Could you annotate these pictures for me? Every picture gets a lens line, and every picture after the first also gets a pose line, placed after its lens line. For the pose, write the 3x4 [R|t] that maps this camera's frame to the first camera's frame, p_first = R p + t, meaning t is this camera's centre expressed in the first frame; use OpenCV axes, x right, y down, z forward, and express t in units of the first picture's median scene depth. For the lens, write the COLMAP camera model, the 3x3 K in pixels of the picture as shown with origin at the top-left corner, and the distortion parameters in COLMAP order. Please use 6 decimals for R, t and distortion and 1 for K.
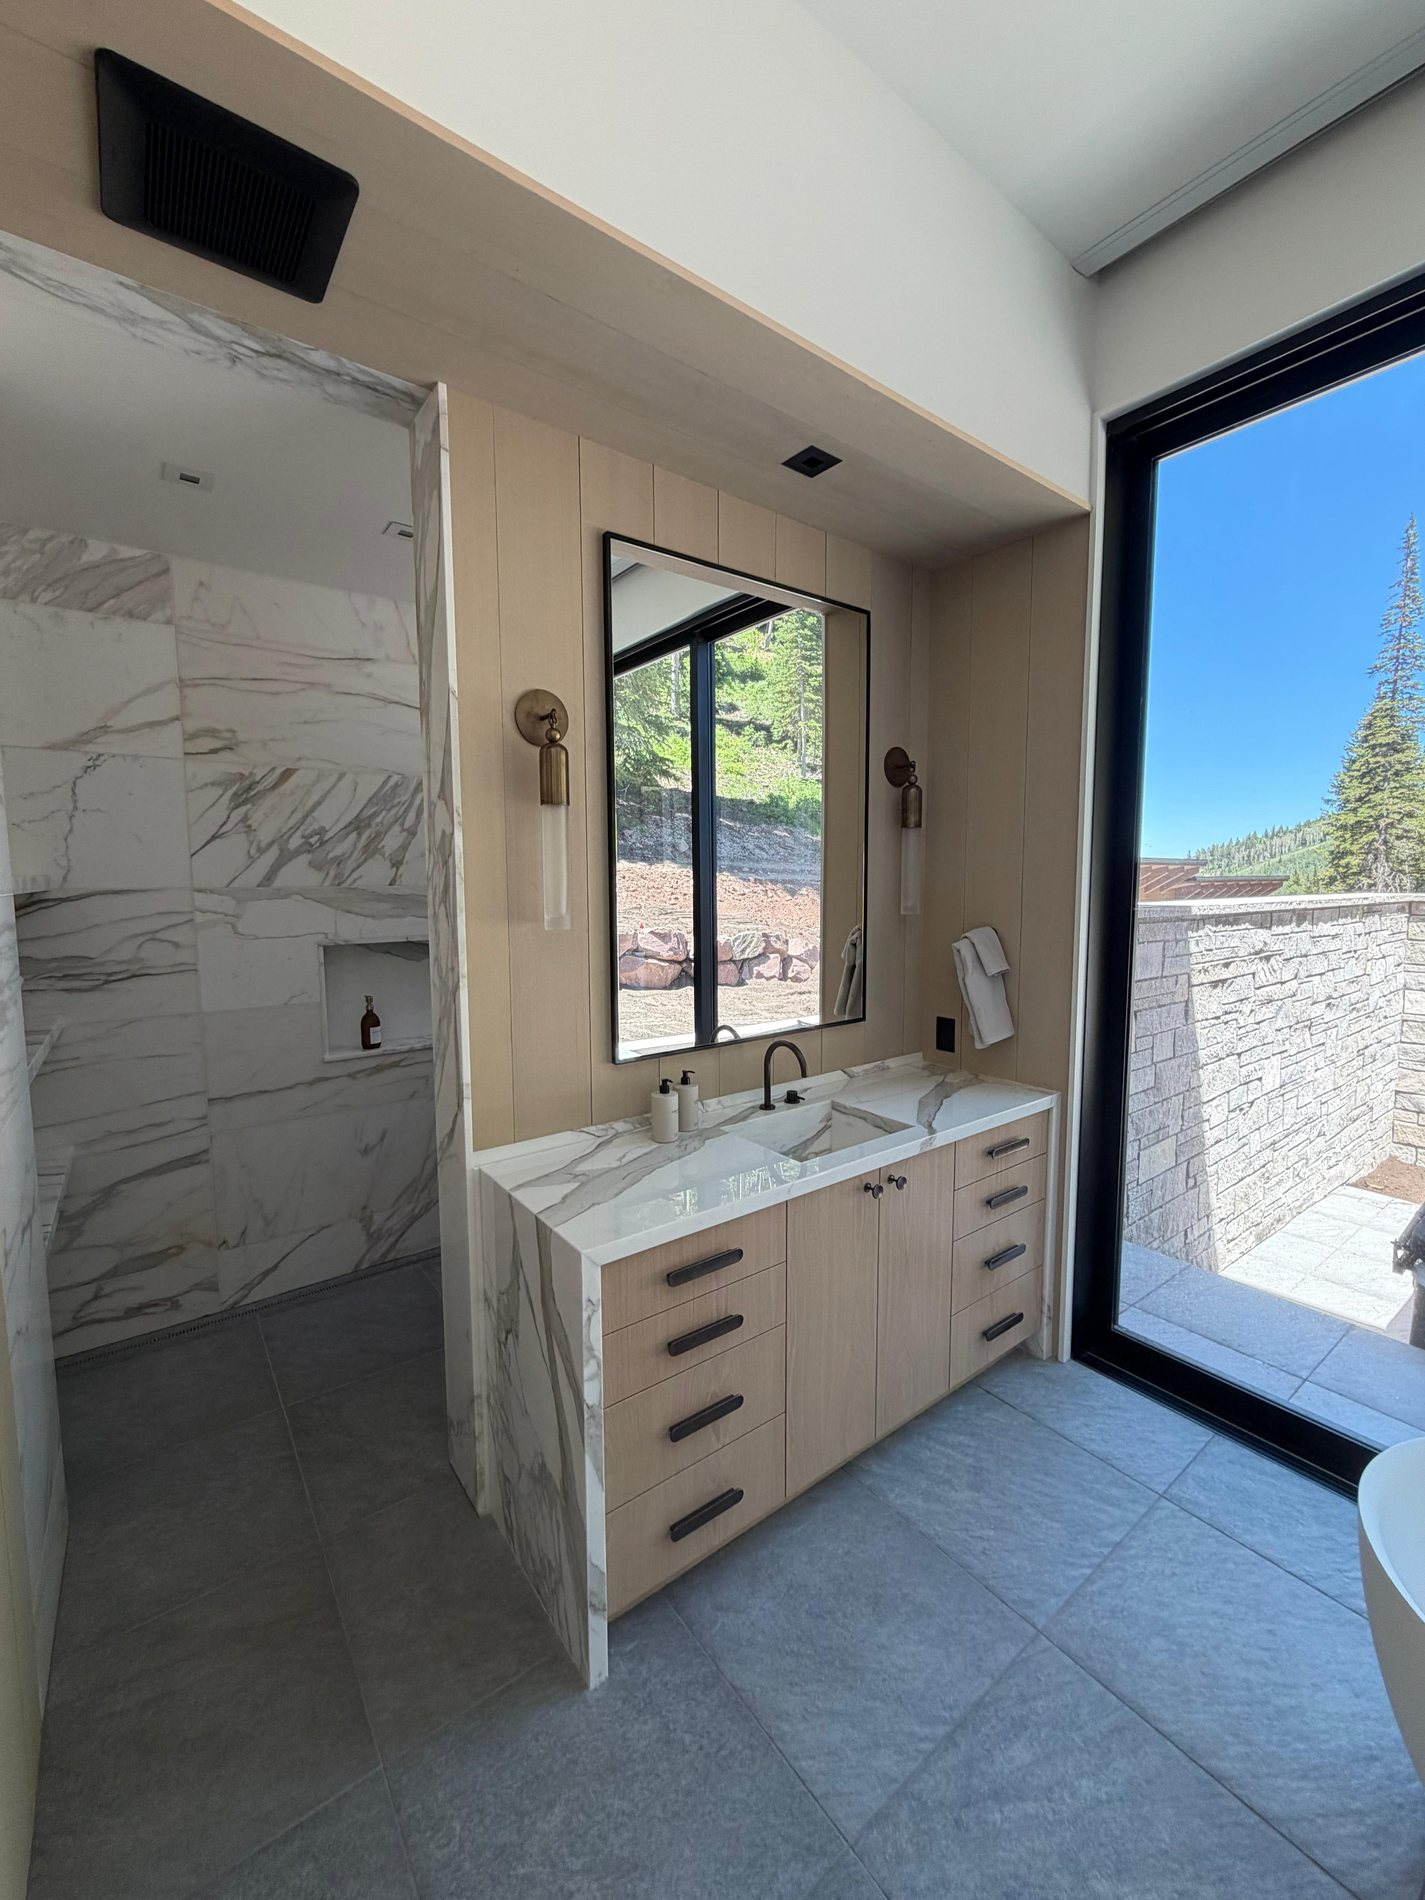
lens RADIAL K [[762.0, 0, 712.5], [0, 762.0, 950.0], [0, 0, 1]] dist [0.006498, 0.000043]
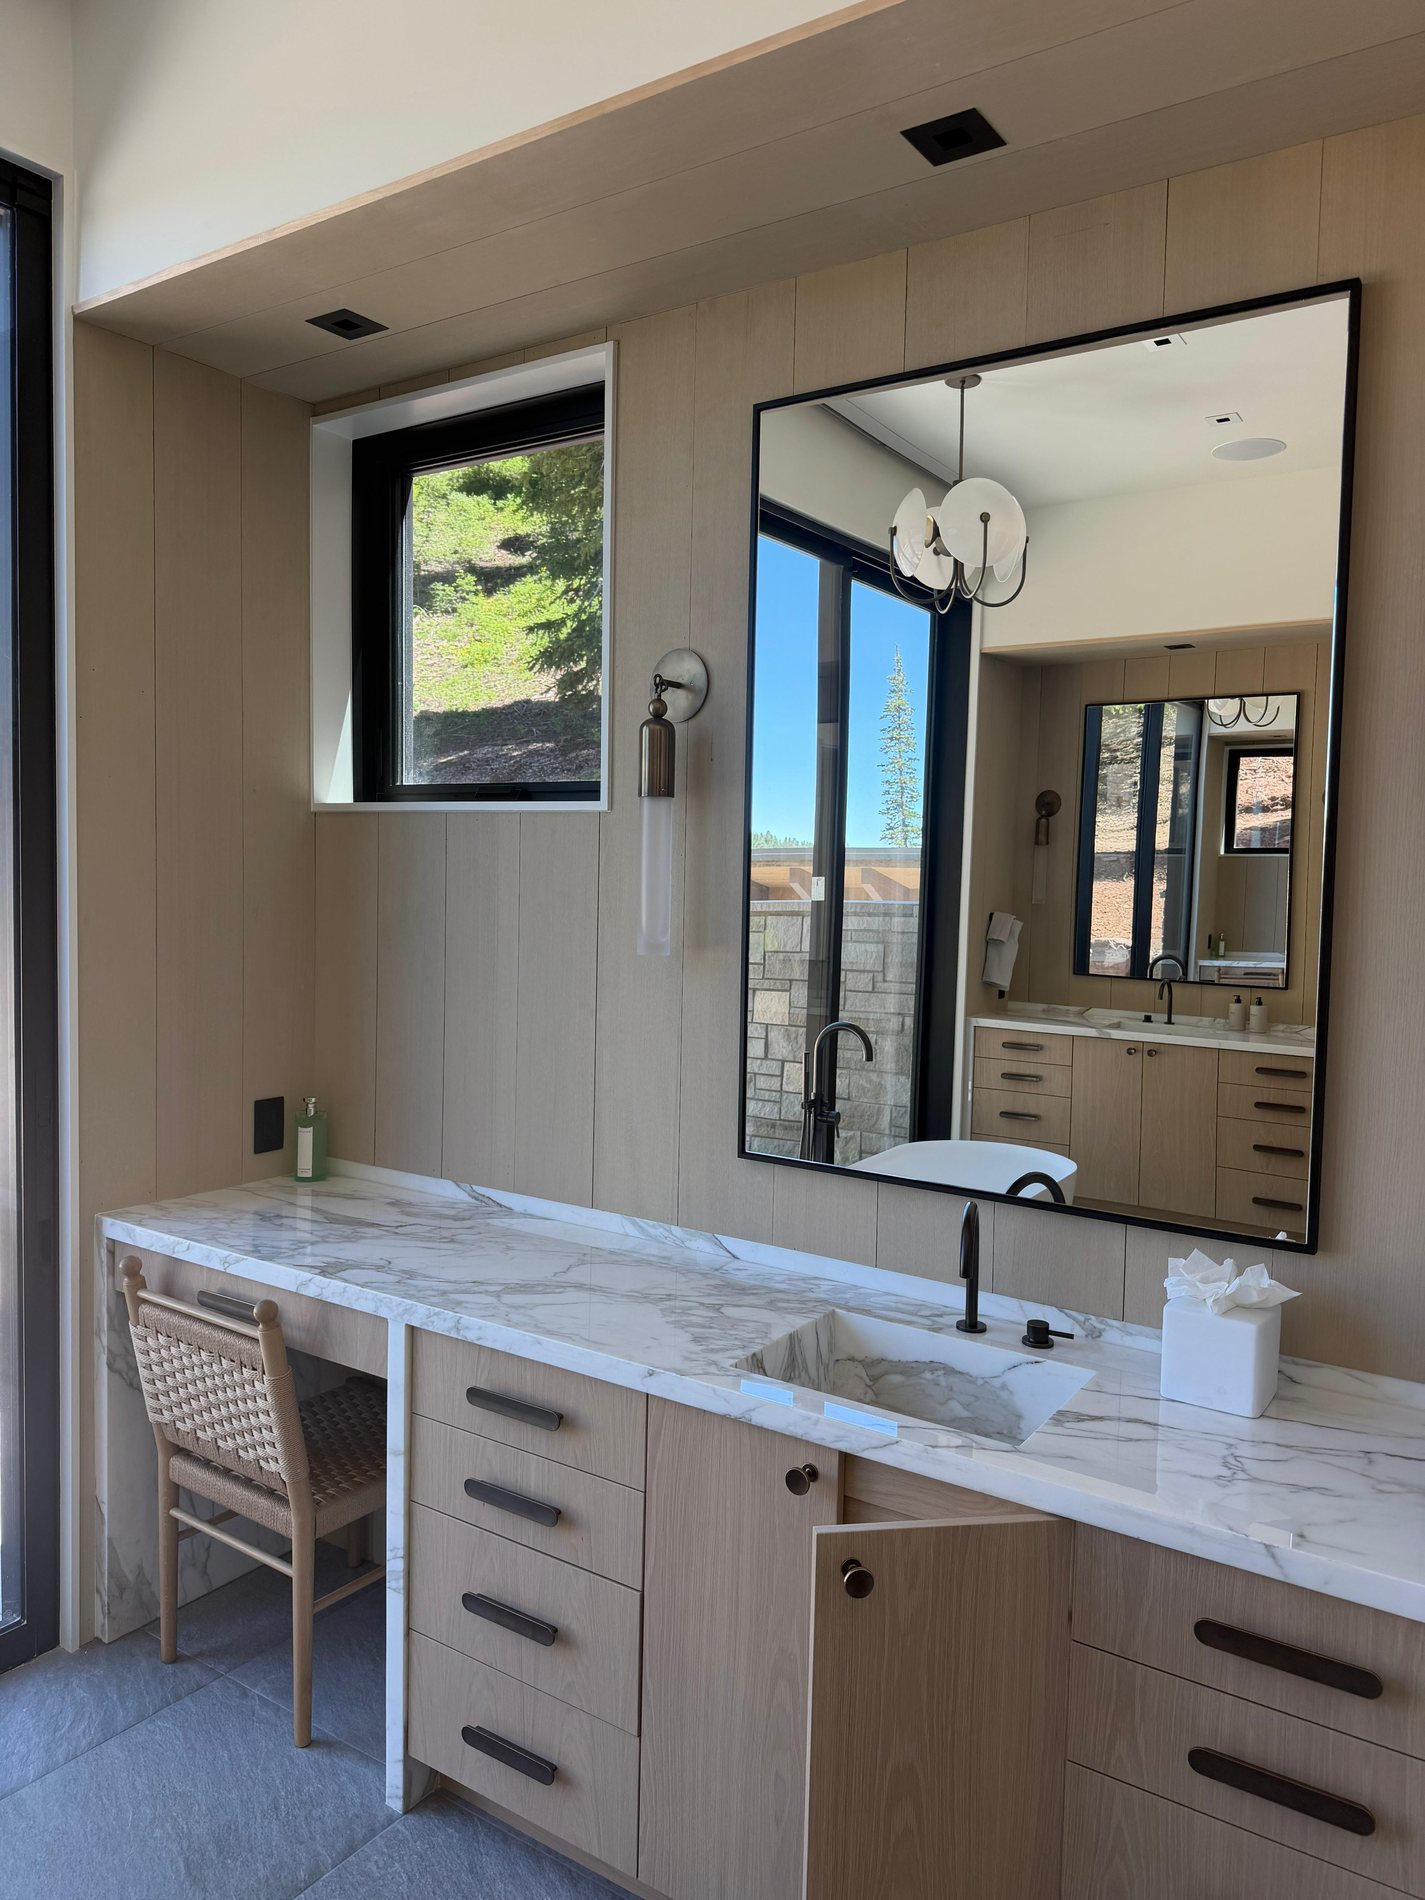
lens RADIAL K [[1341.5, 0, 712.5], [0, 1341.5, 950.0], [0, 0, 1]] dist [0.003740, 0.000896]
pose [[-0.322383, -0.054929, 0.945014, -1.234202], [0.071281, 0.994072, 0.082098, -0.138282], [-0.943922, 0.093829, -0.316557, 1.540269]]
